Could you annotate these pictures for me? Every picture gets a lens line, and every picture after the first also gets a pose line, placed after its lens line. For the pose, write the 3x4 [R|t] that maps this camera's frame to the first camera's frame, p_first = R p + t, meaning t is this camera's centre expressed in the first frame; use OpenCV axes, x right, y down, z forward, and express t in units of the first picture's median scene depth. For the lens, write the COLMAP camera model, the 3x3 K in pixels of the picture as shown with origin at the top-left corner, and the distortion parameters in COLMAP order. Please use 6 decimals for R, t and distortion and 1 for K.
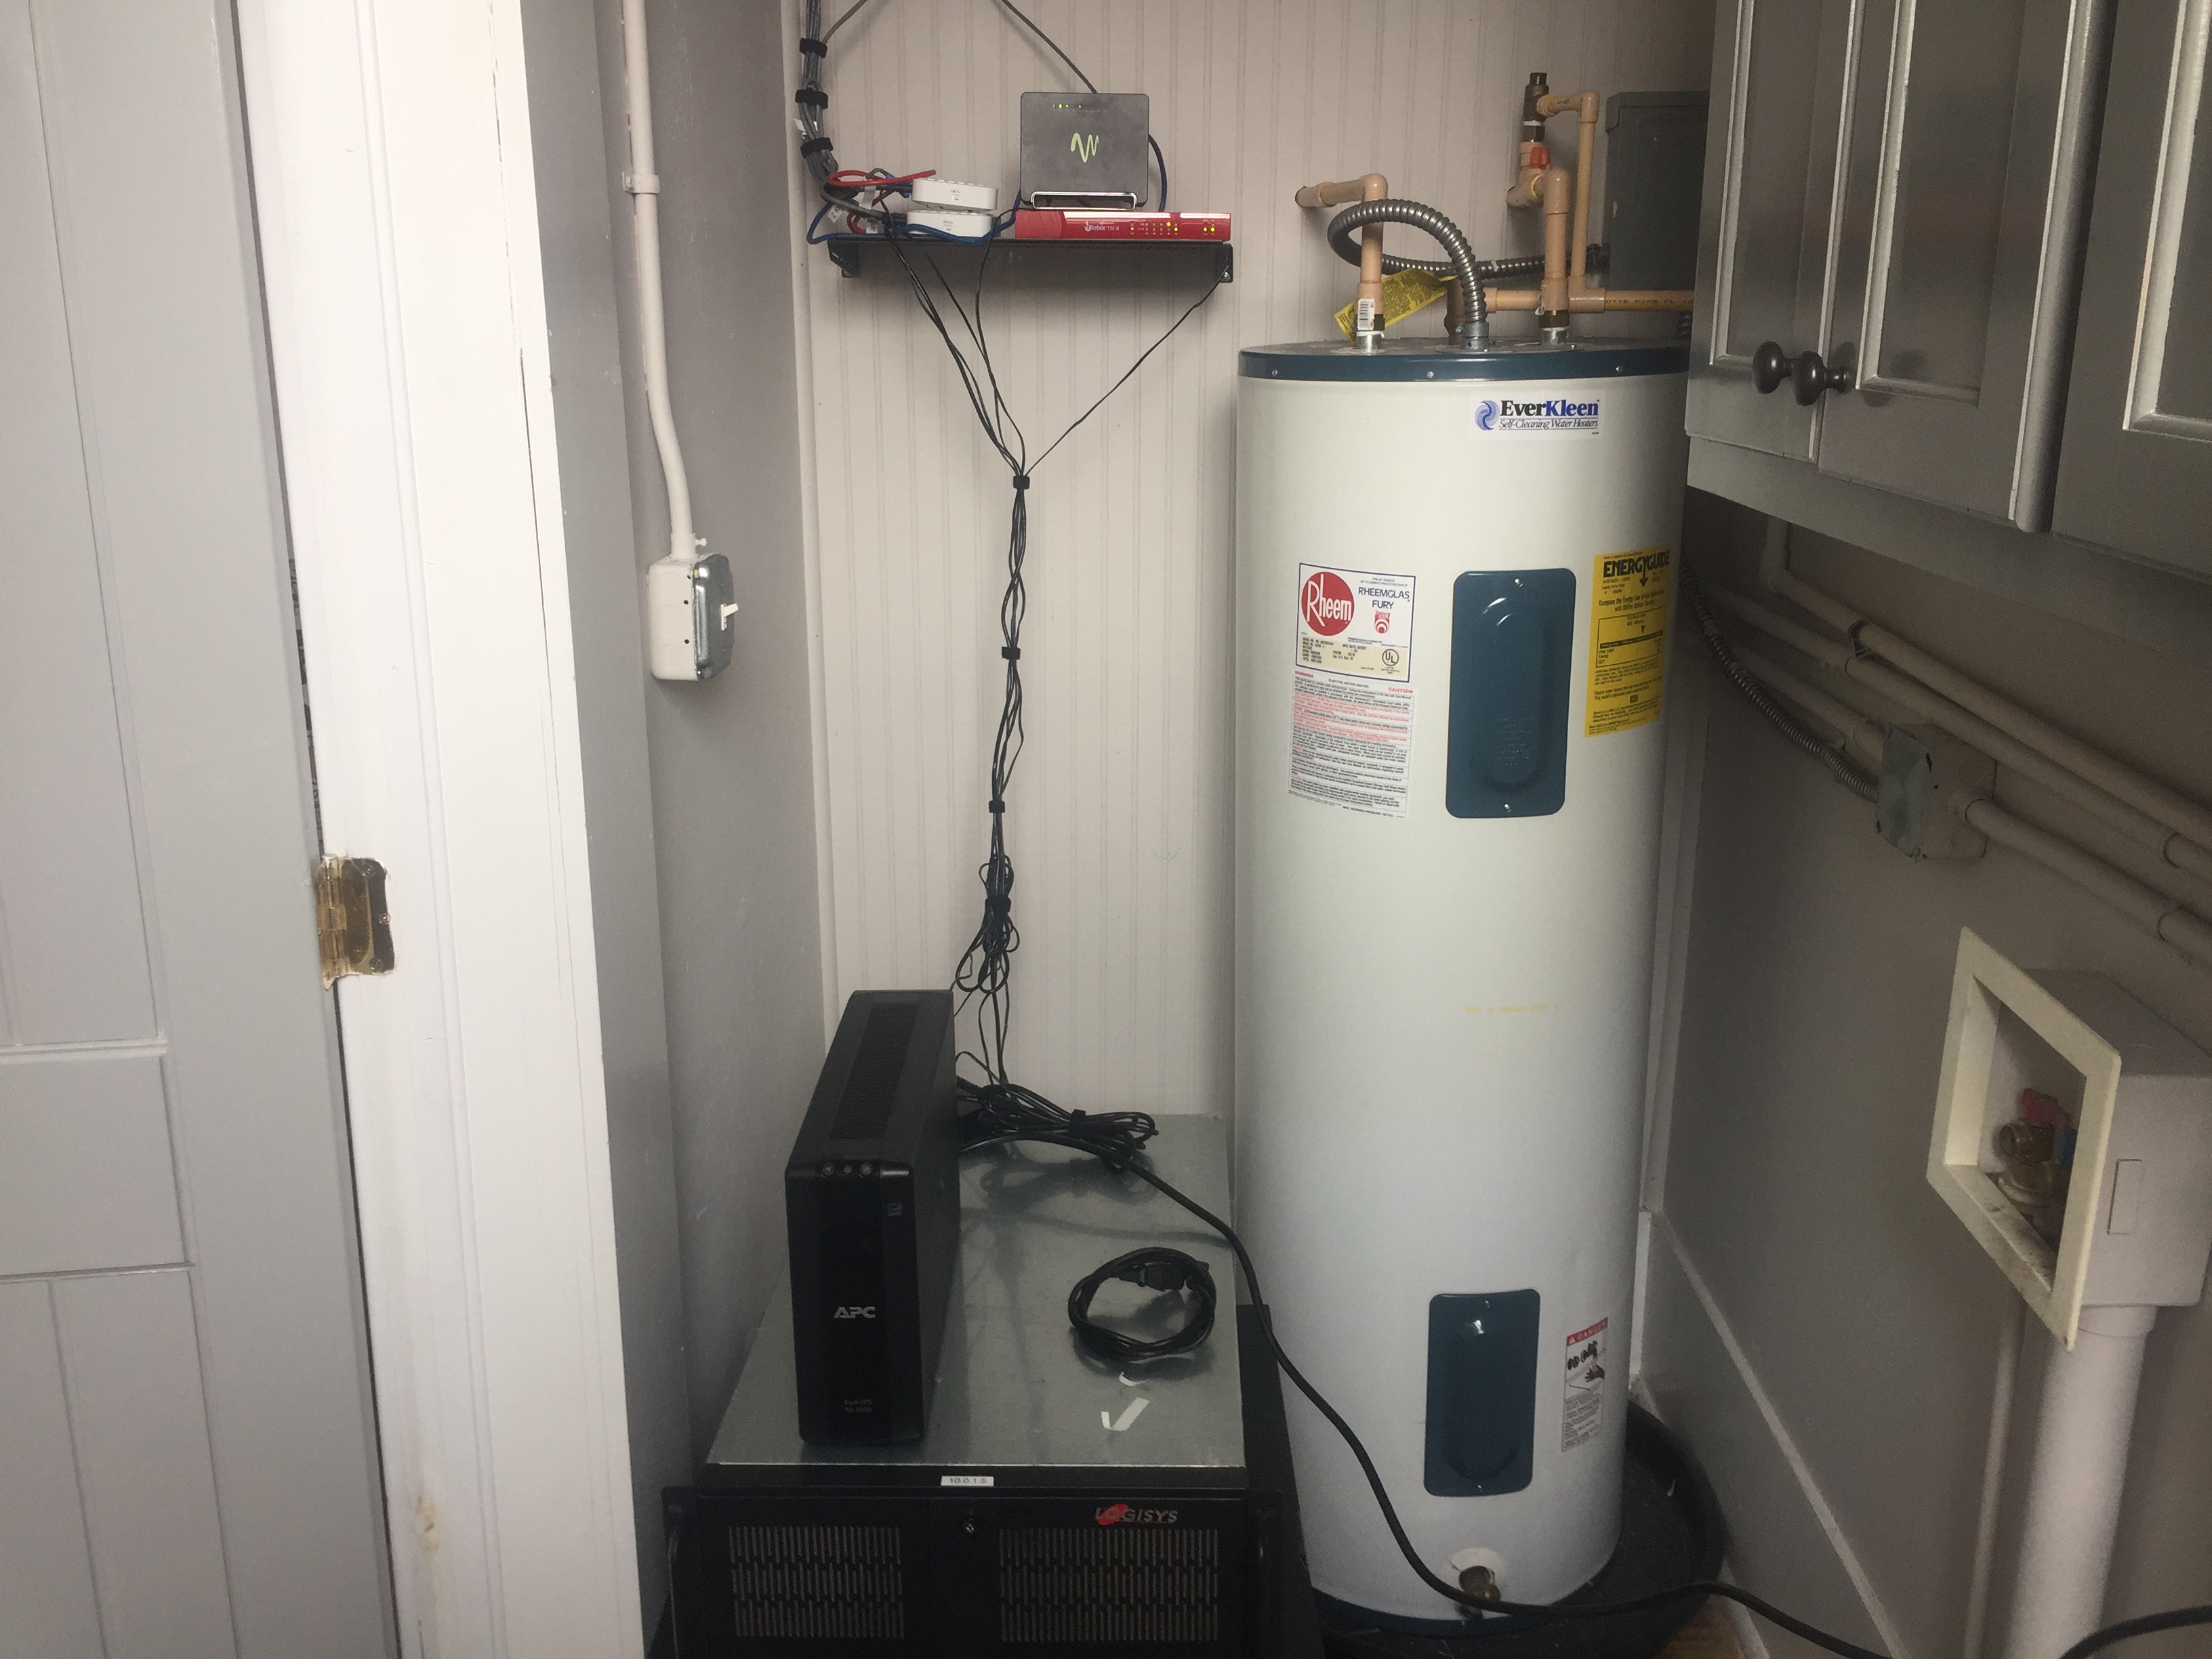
lens RADIAL K [[1955.6, 0, 1106.0], [0, 1955.6, 829.5], [0, 0, 1]] dist [0.072376, -0.062352]
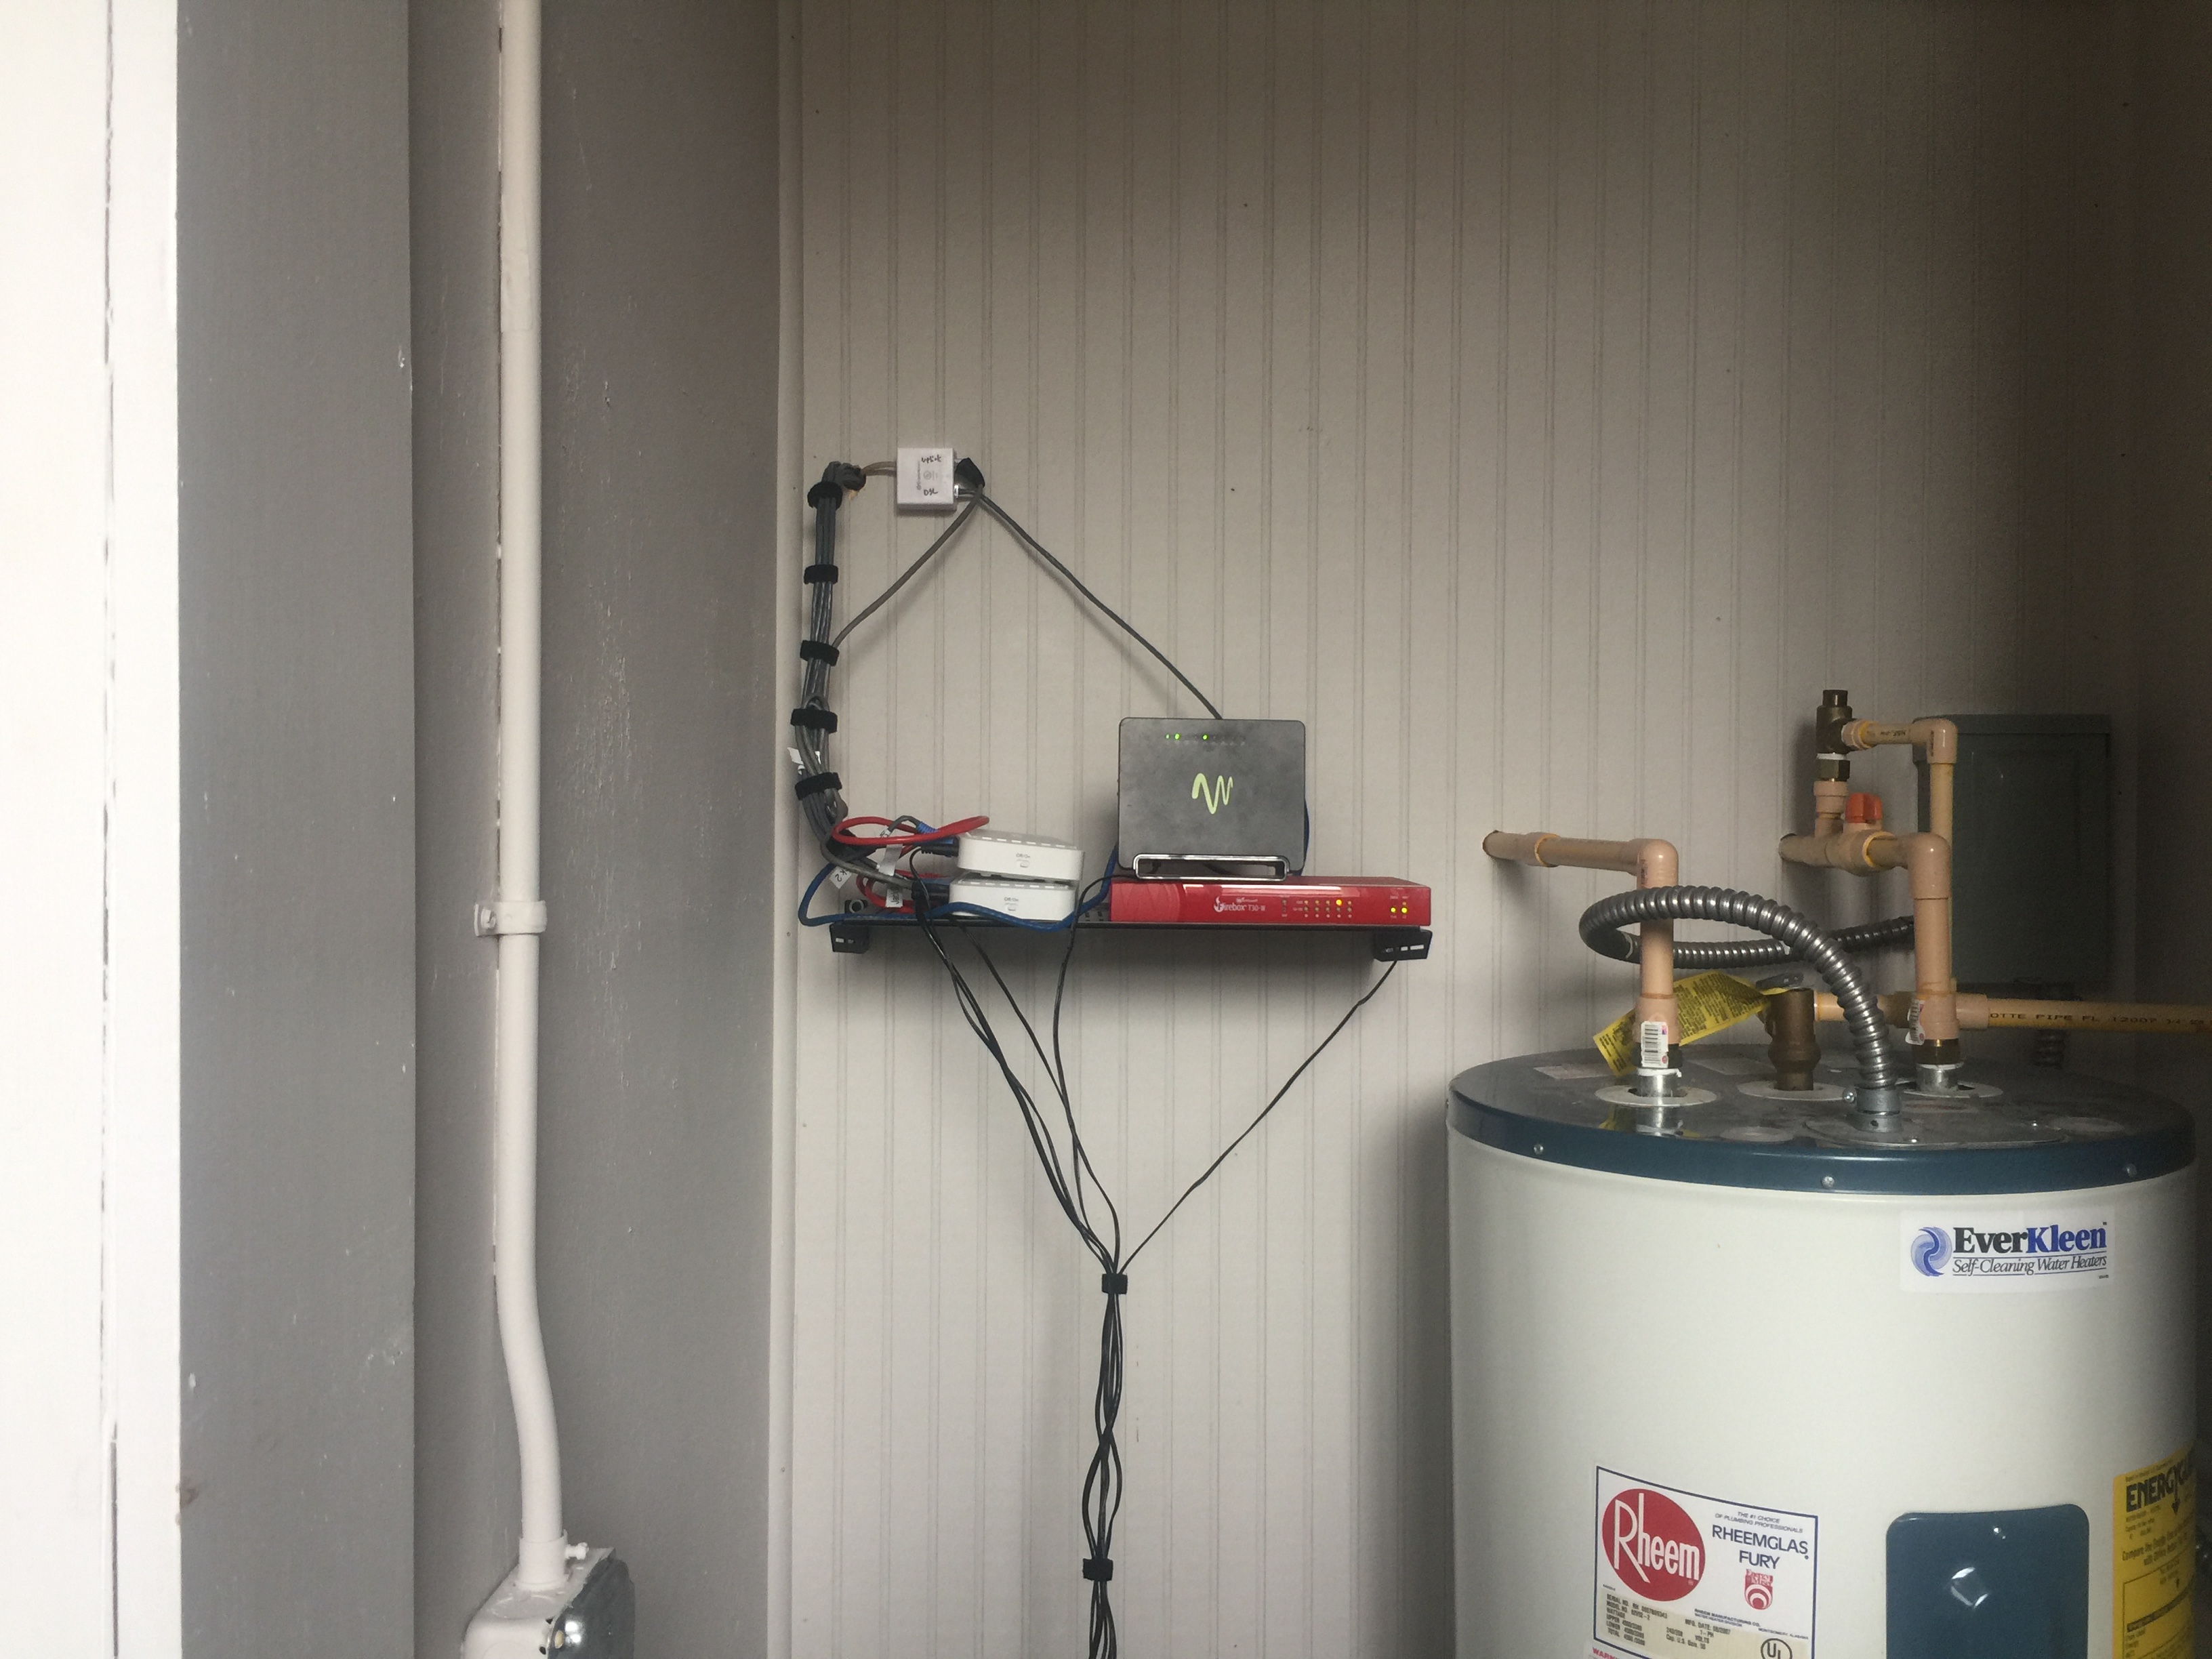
lens RADIAL K [[1955.6, 0, 1106.0], [0, 1955.6, 829.5], [0, 0, 1]] dist [0.072376, -0.062352]
pose [[0.999846, 0.004641, 0.016915, -0.059263], [-0.000153, 0.966632, -0.256169, -0.160789], [-0.017540, 0.256127, 0.966484, 0.349597]]
